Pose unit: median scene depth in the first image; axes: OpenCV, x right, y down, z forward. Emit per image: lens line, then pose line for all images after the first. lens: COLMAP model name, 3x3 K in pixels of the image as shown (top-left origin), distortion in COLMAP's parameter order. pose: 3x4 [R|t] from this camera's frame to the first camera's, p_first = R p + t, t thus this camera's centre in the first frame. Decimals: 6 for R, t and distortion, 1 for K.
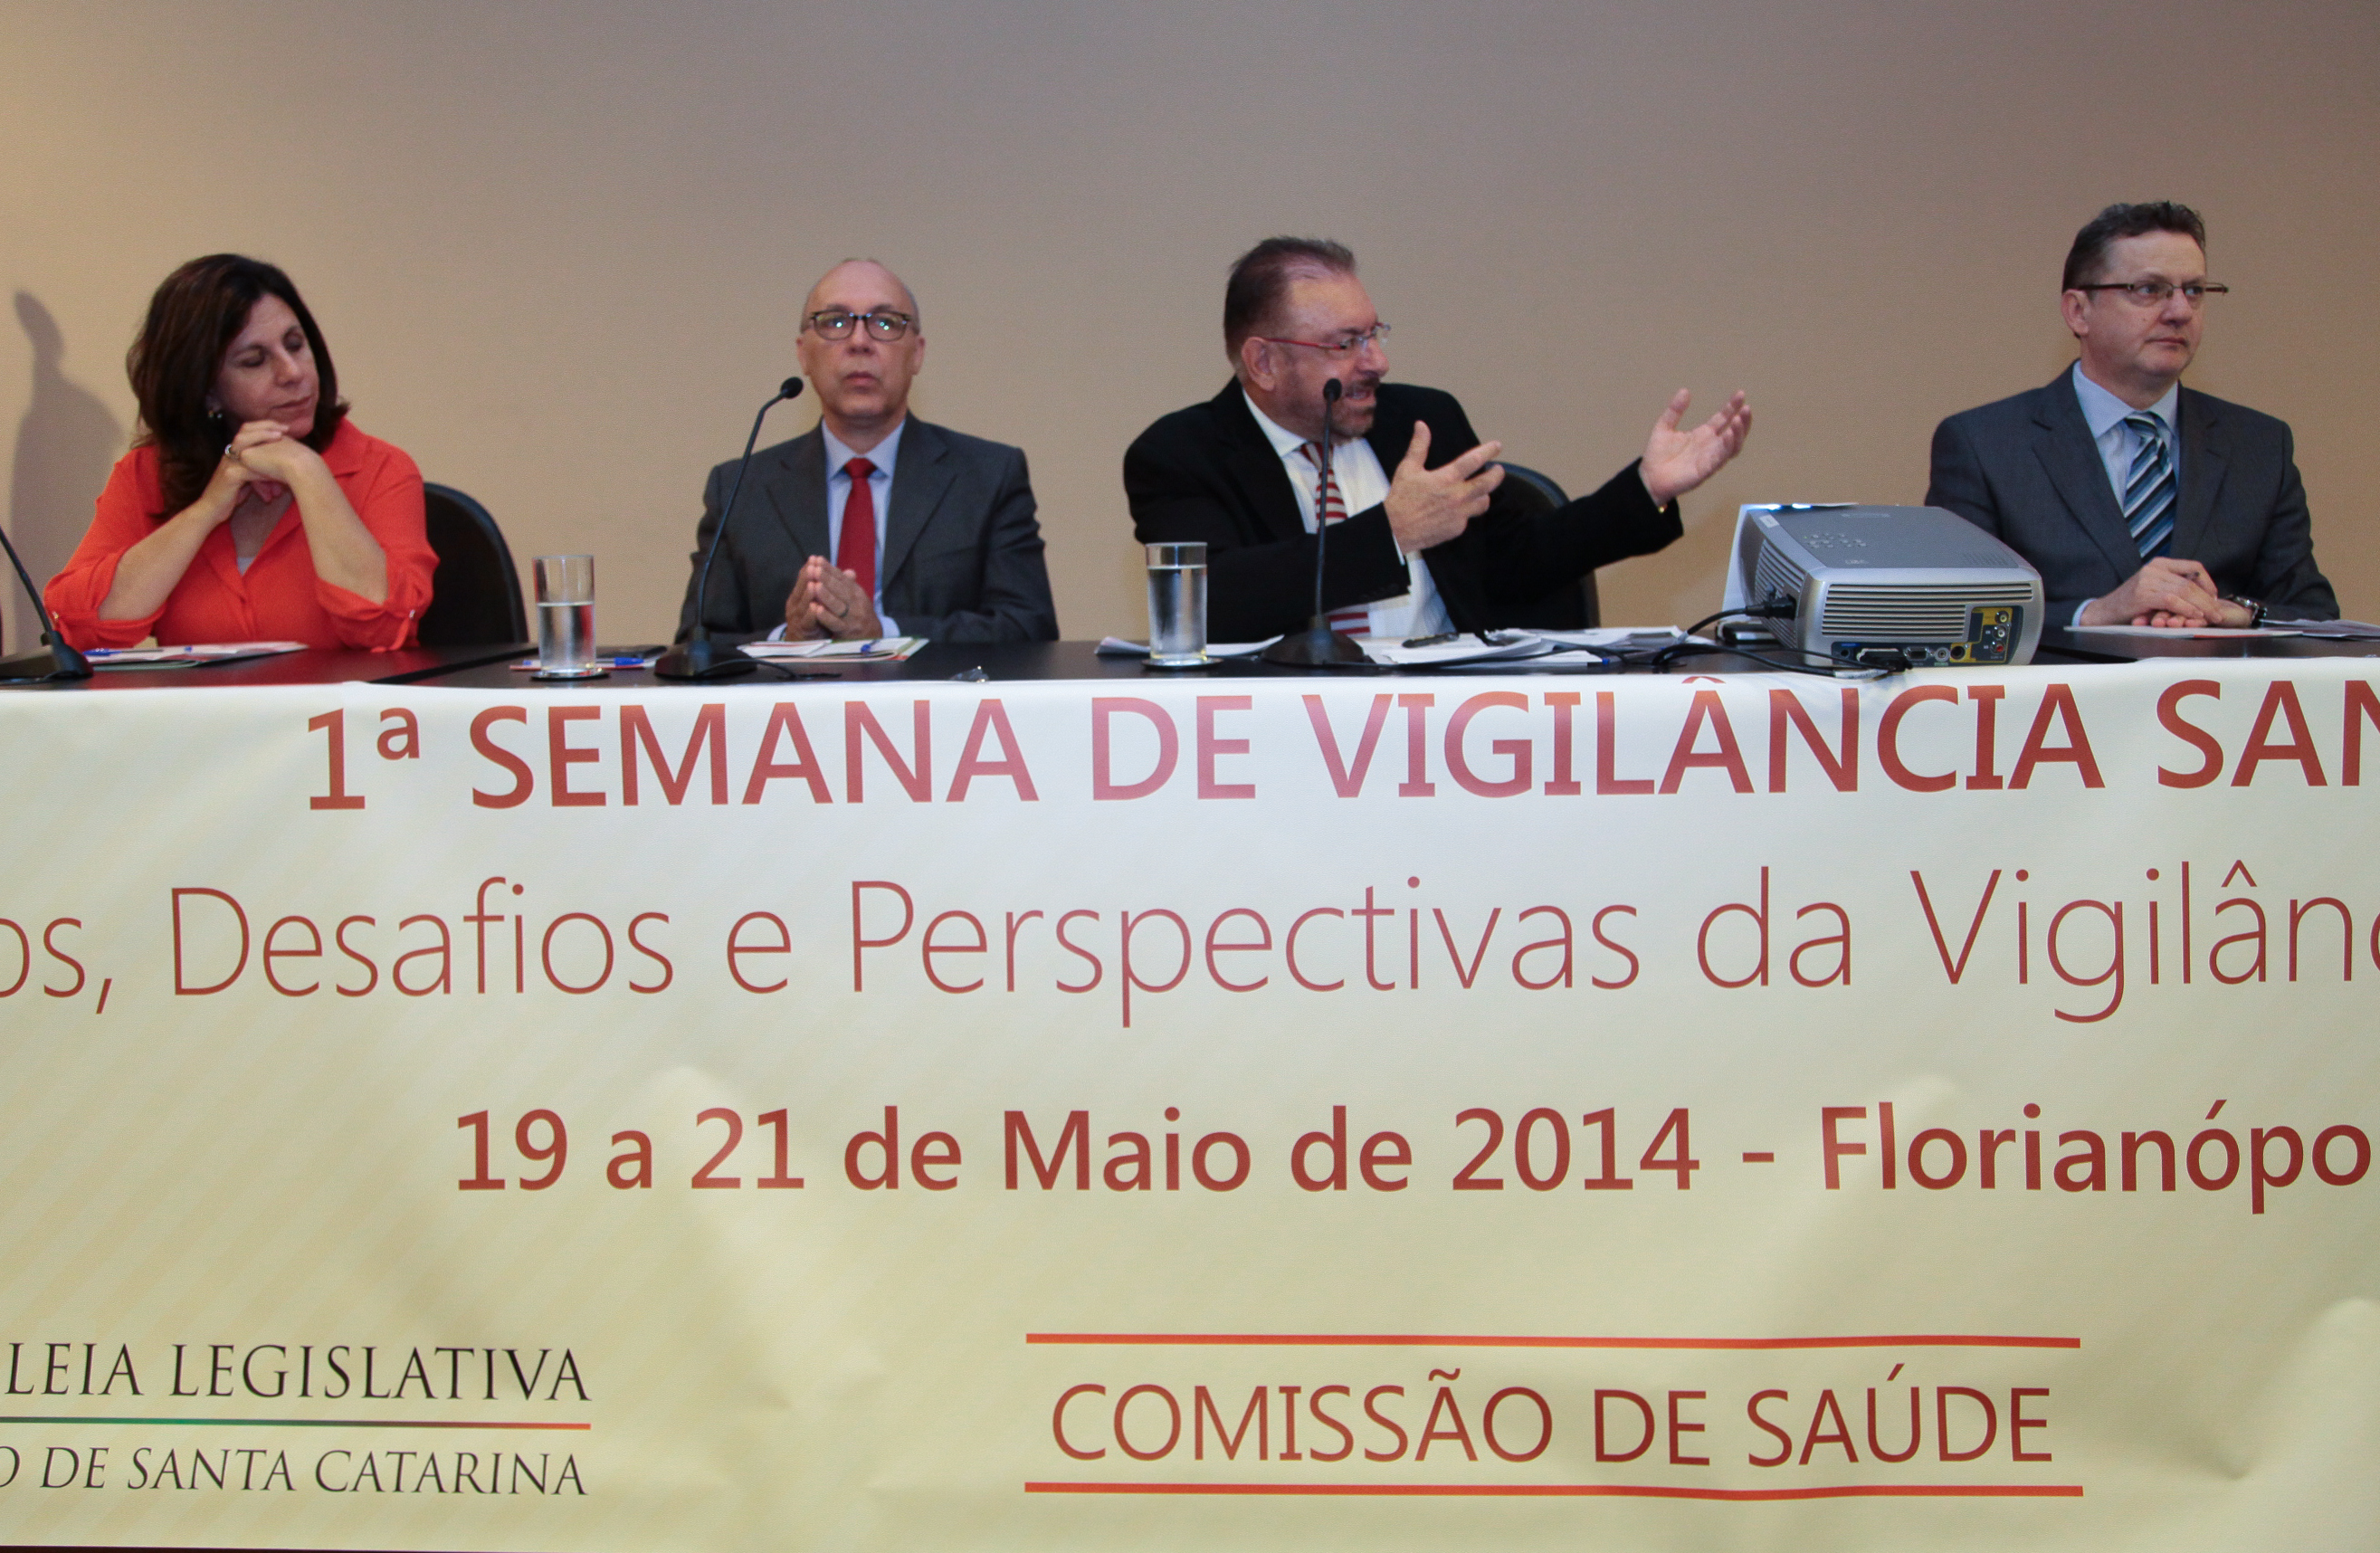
lens RADIAL K [[1978.0, 0, 1158.7], [0, 1978.0, 775.3], [0, 0, 1]] dist [-0.072015, 0.071978]
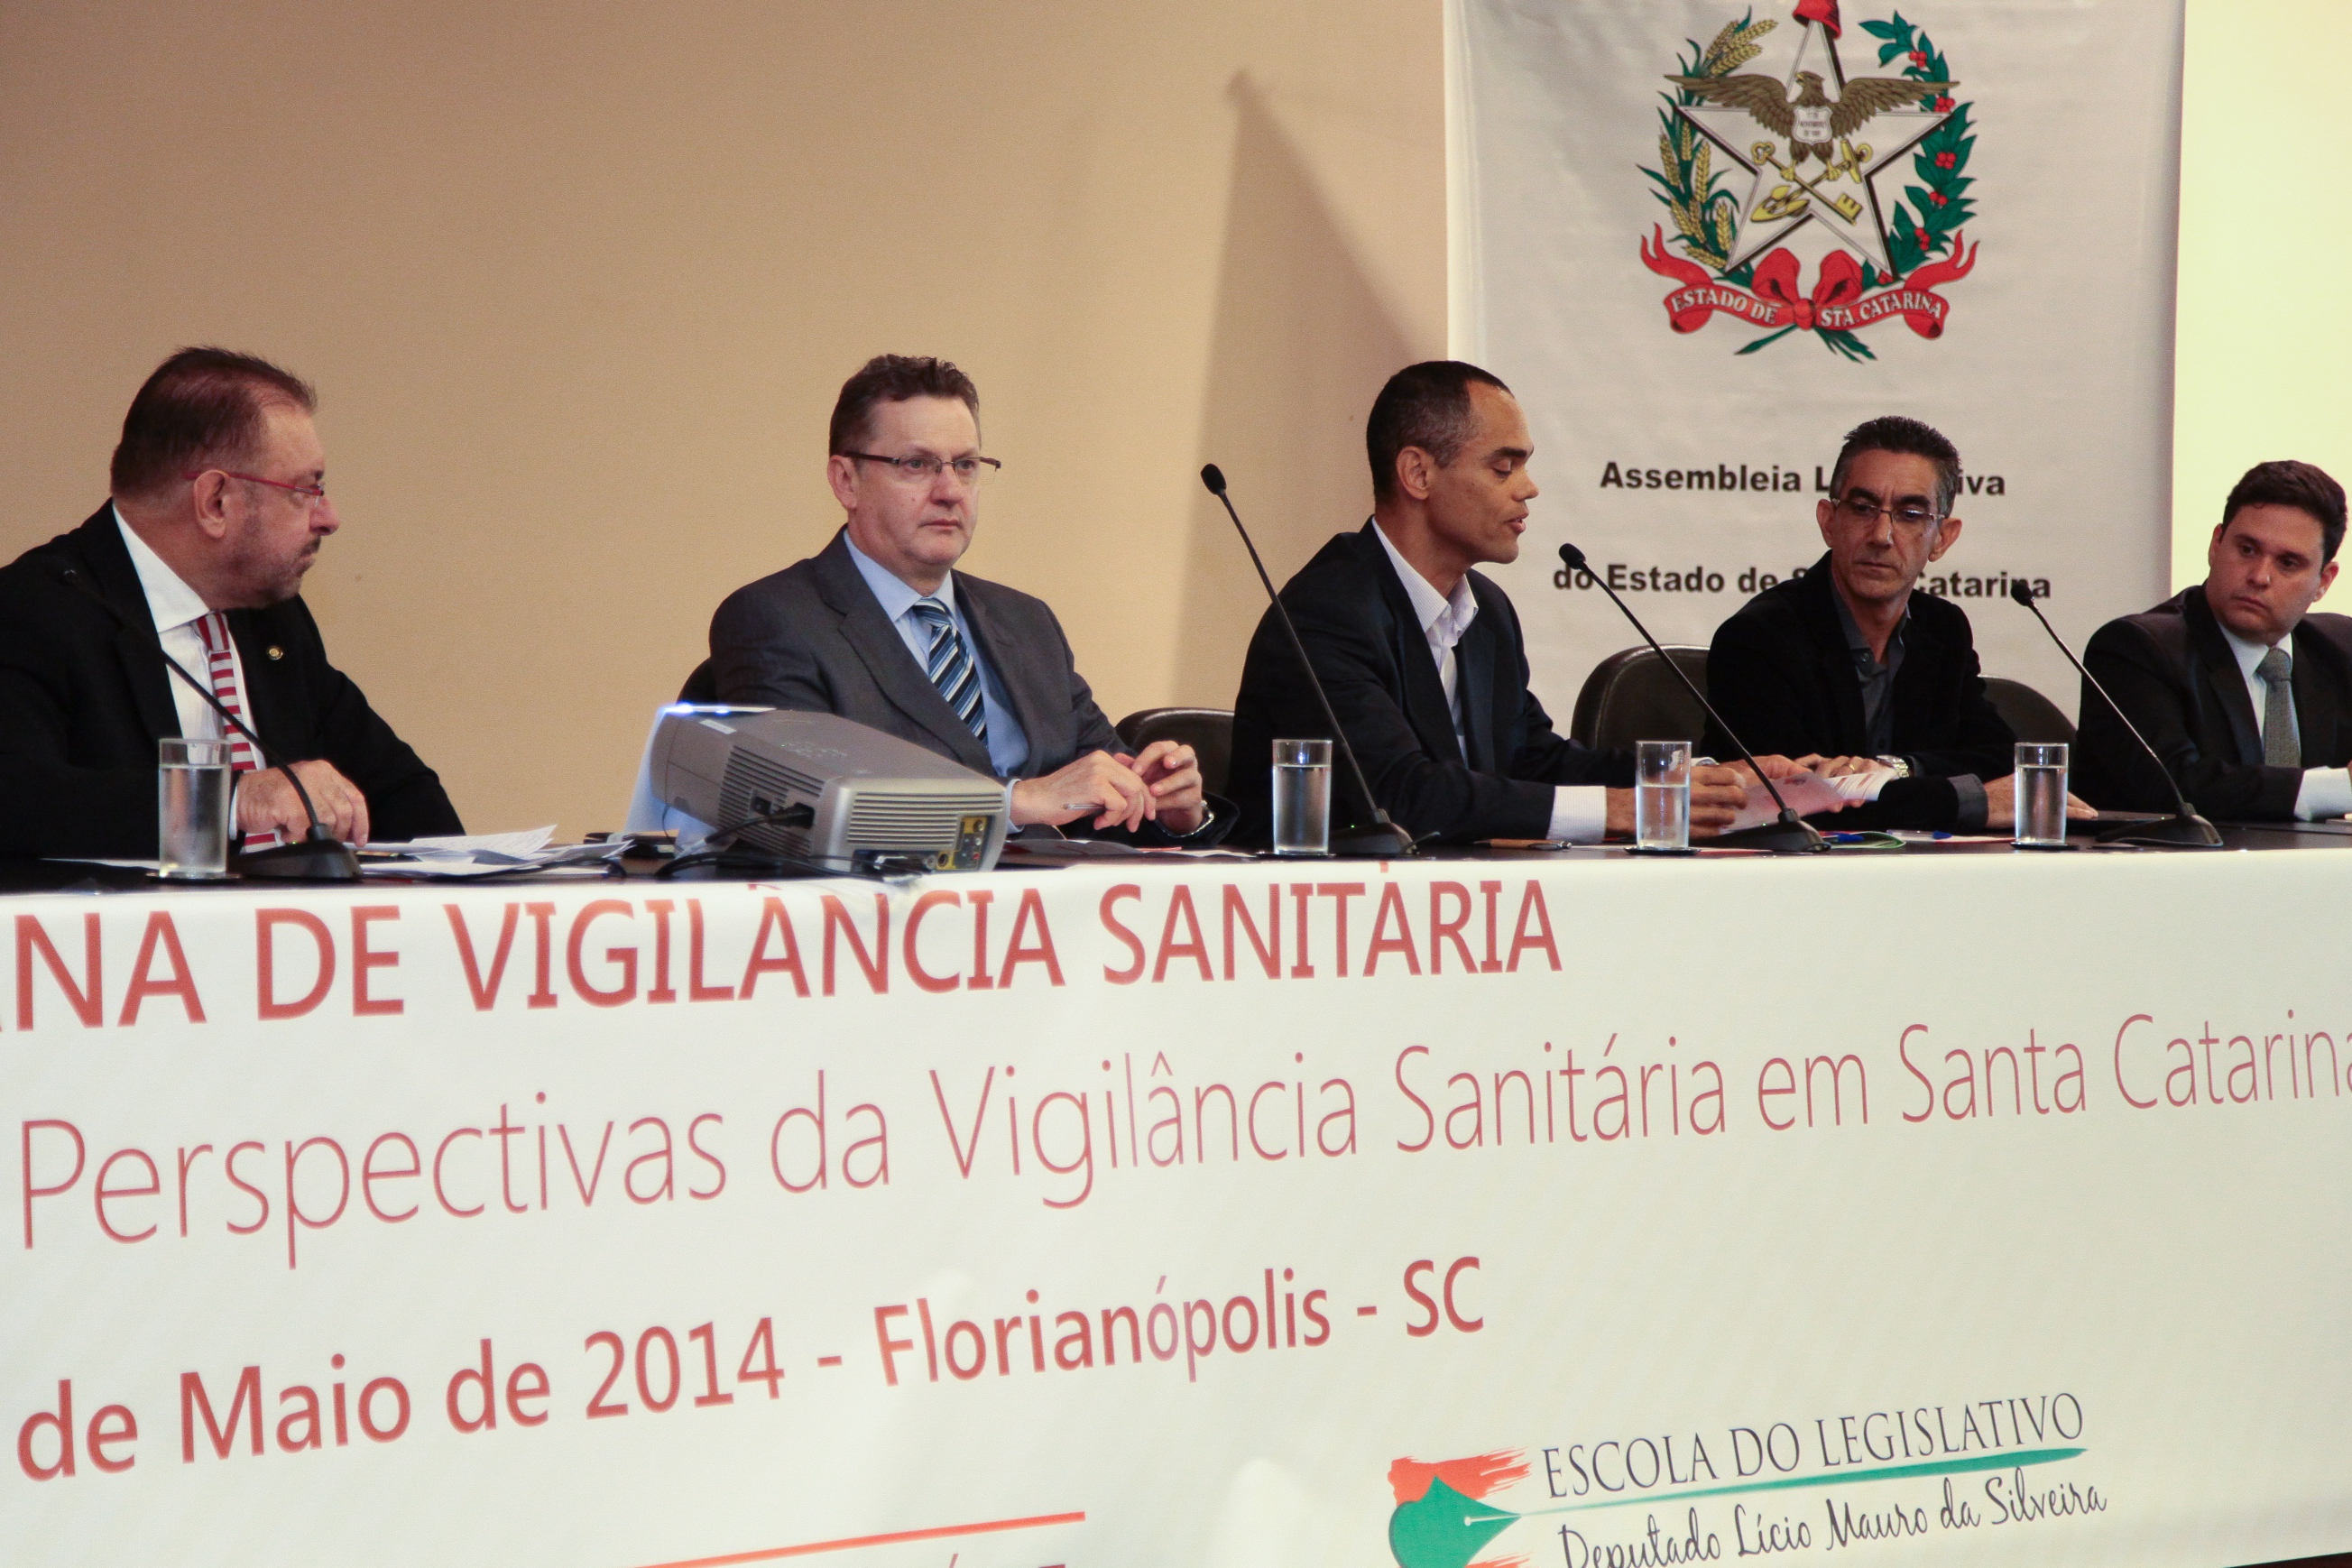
lens RADIAL K [[5977.2, 0, 1159.2], [0, 5977.2, 800.2], [0, 0, 1]] dist [0.512172, 0.000000]
pose [[0.687929, 0.009149, 0.725720, -1.774272], [0.053871, 0.996519, -0.063629, 0.111451], [-0.723776, 0.082868, 0.685041, -1.225205]]
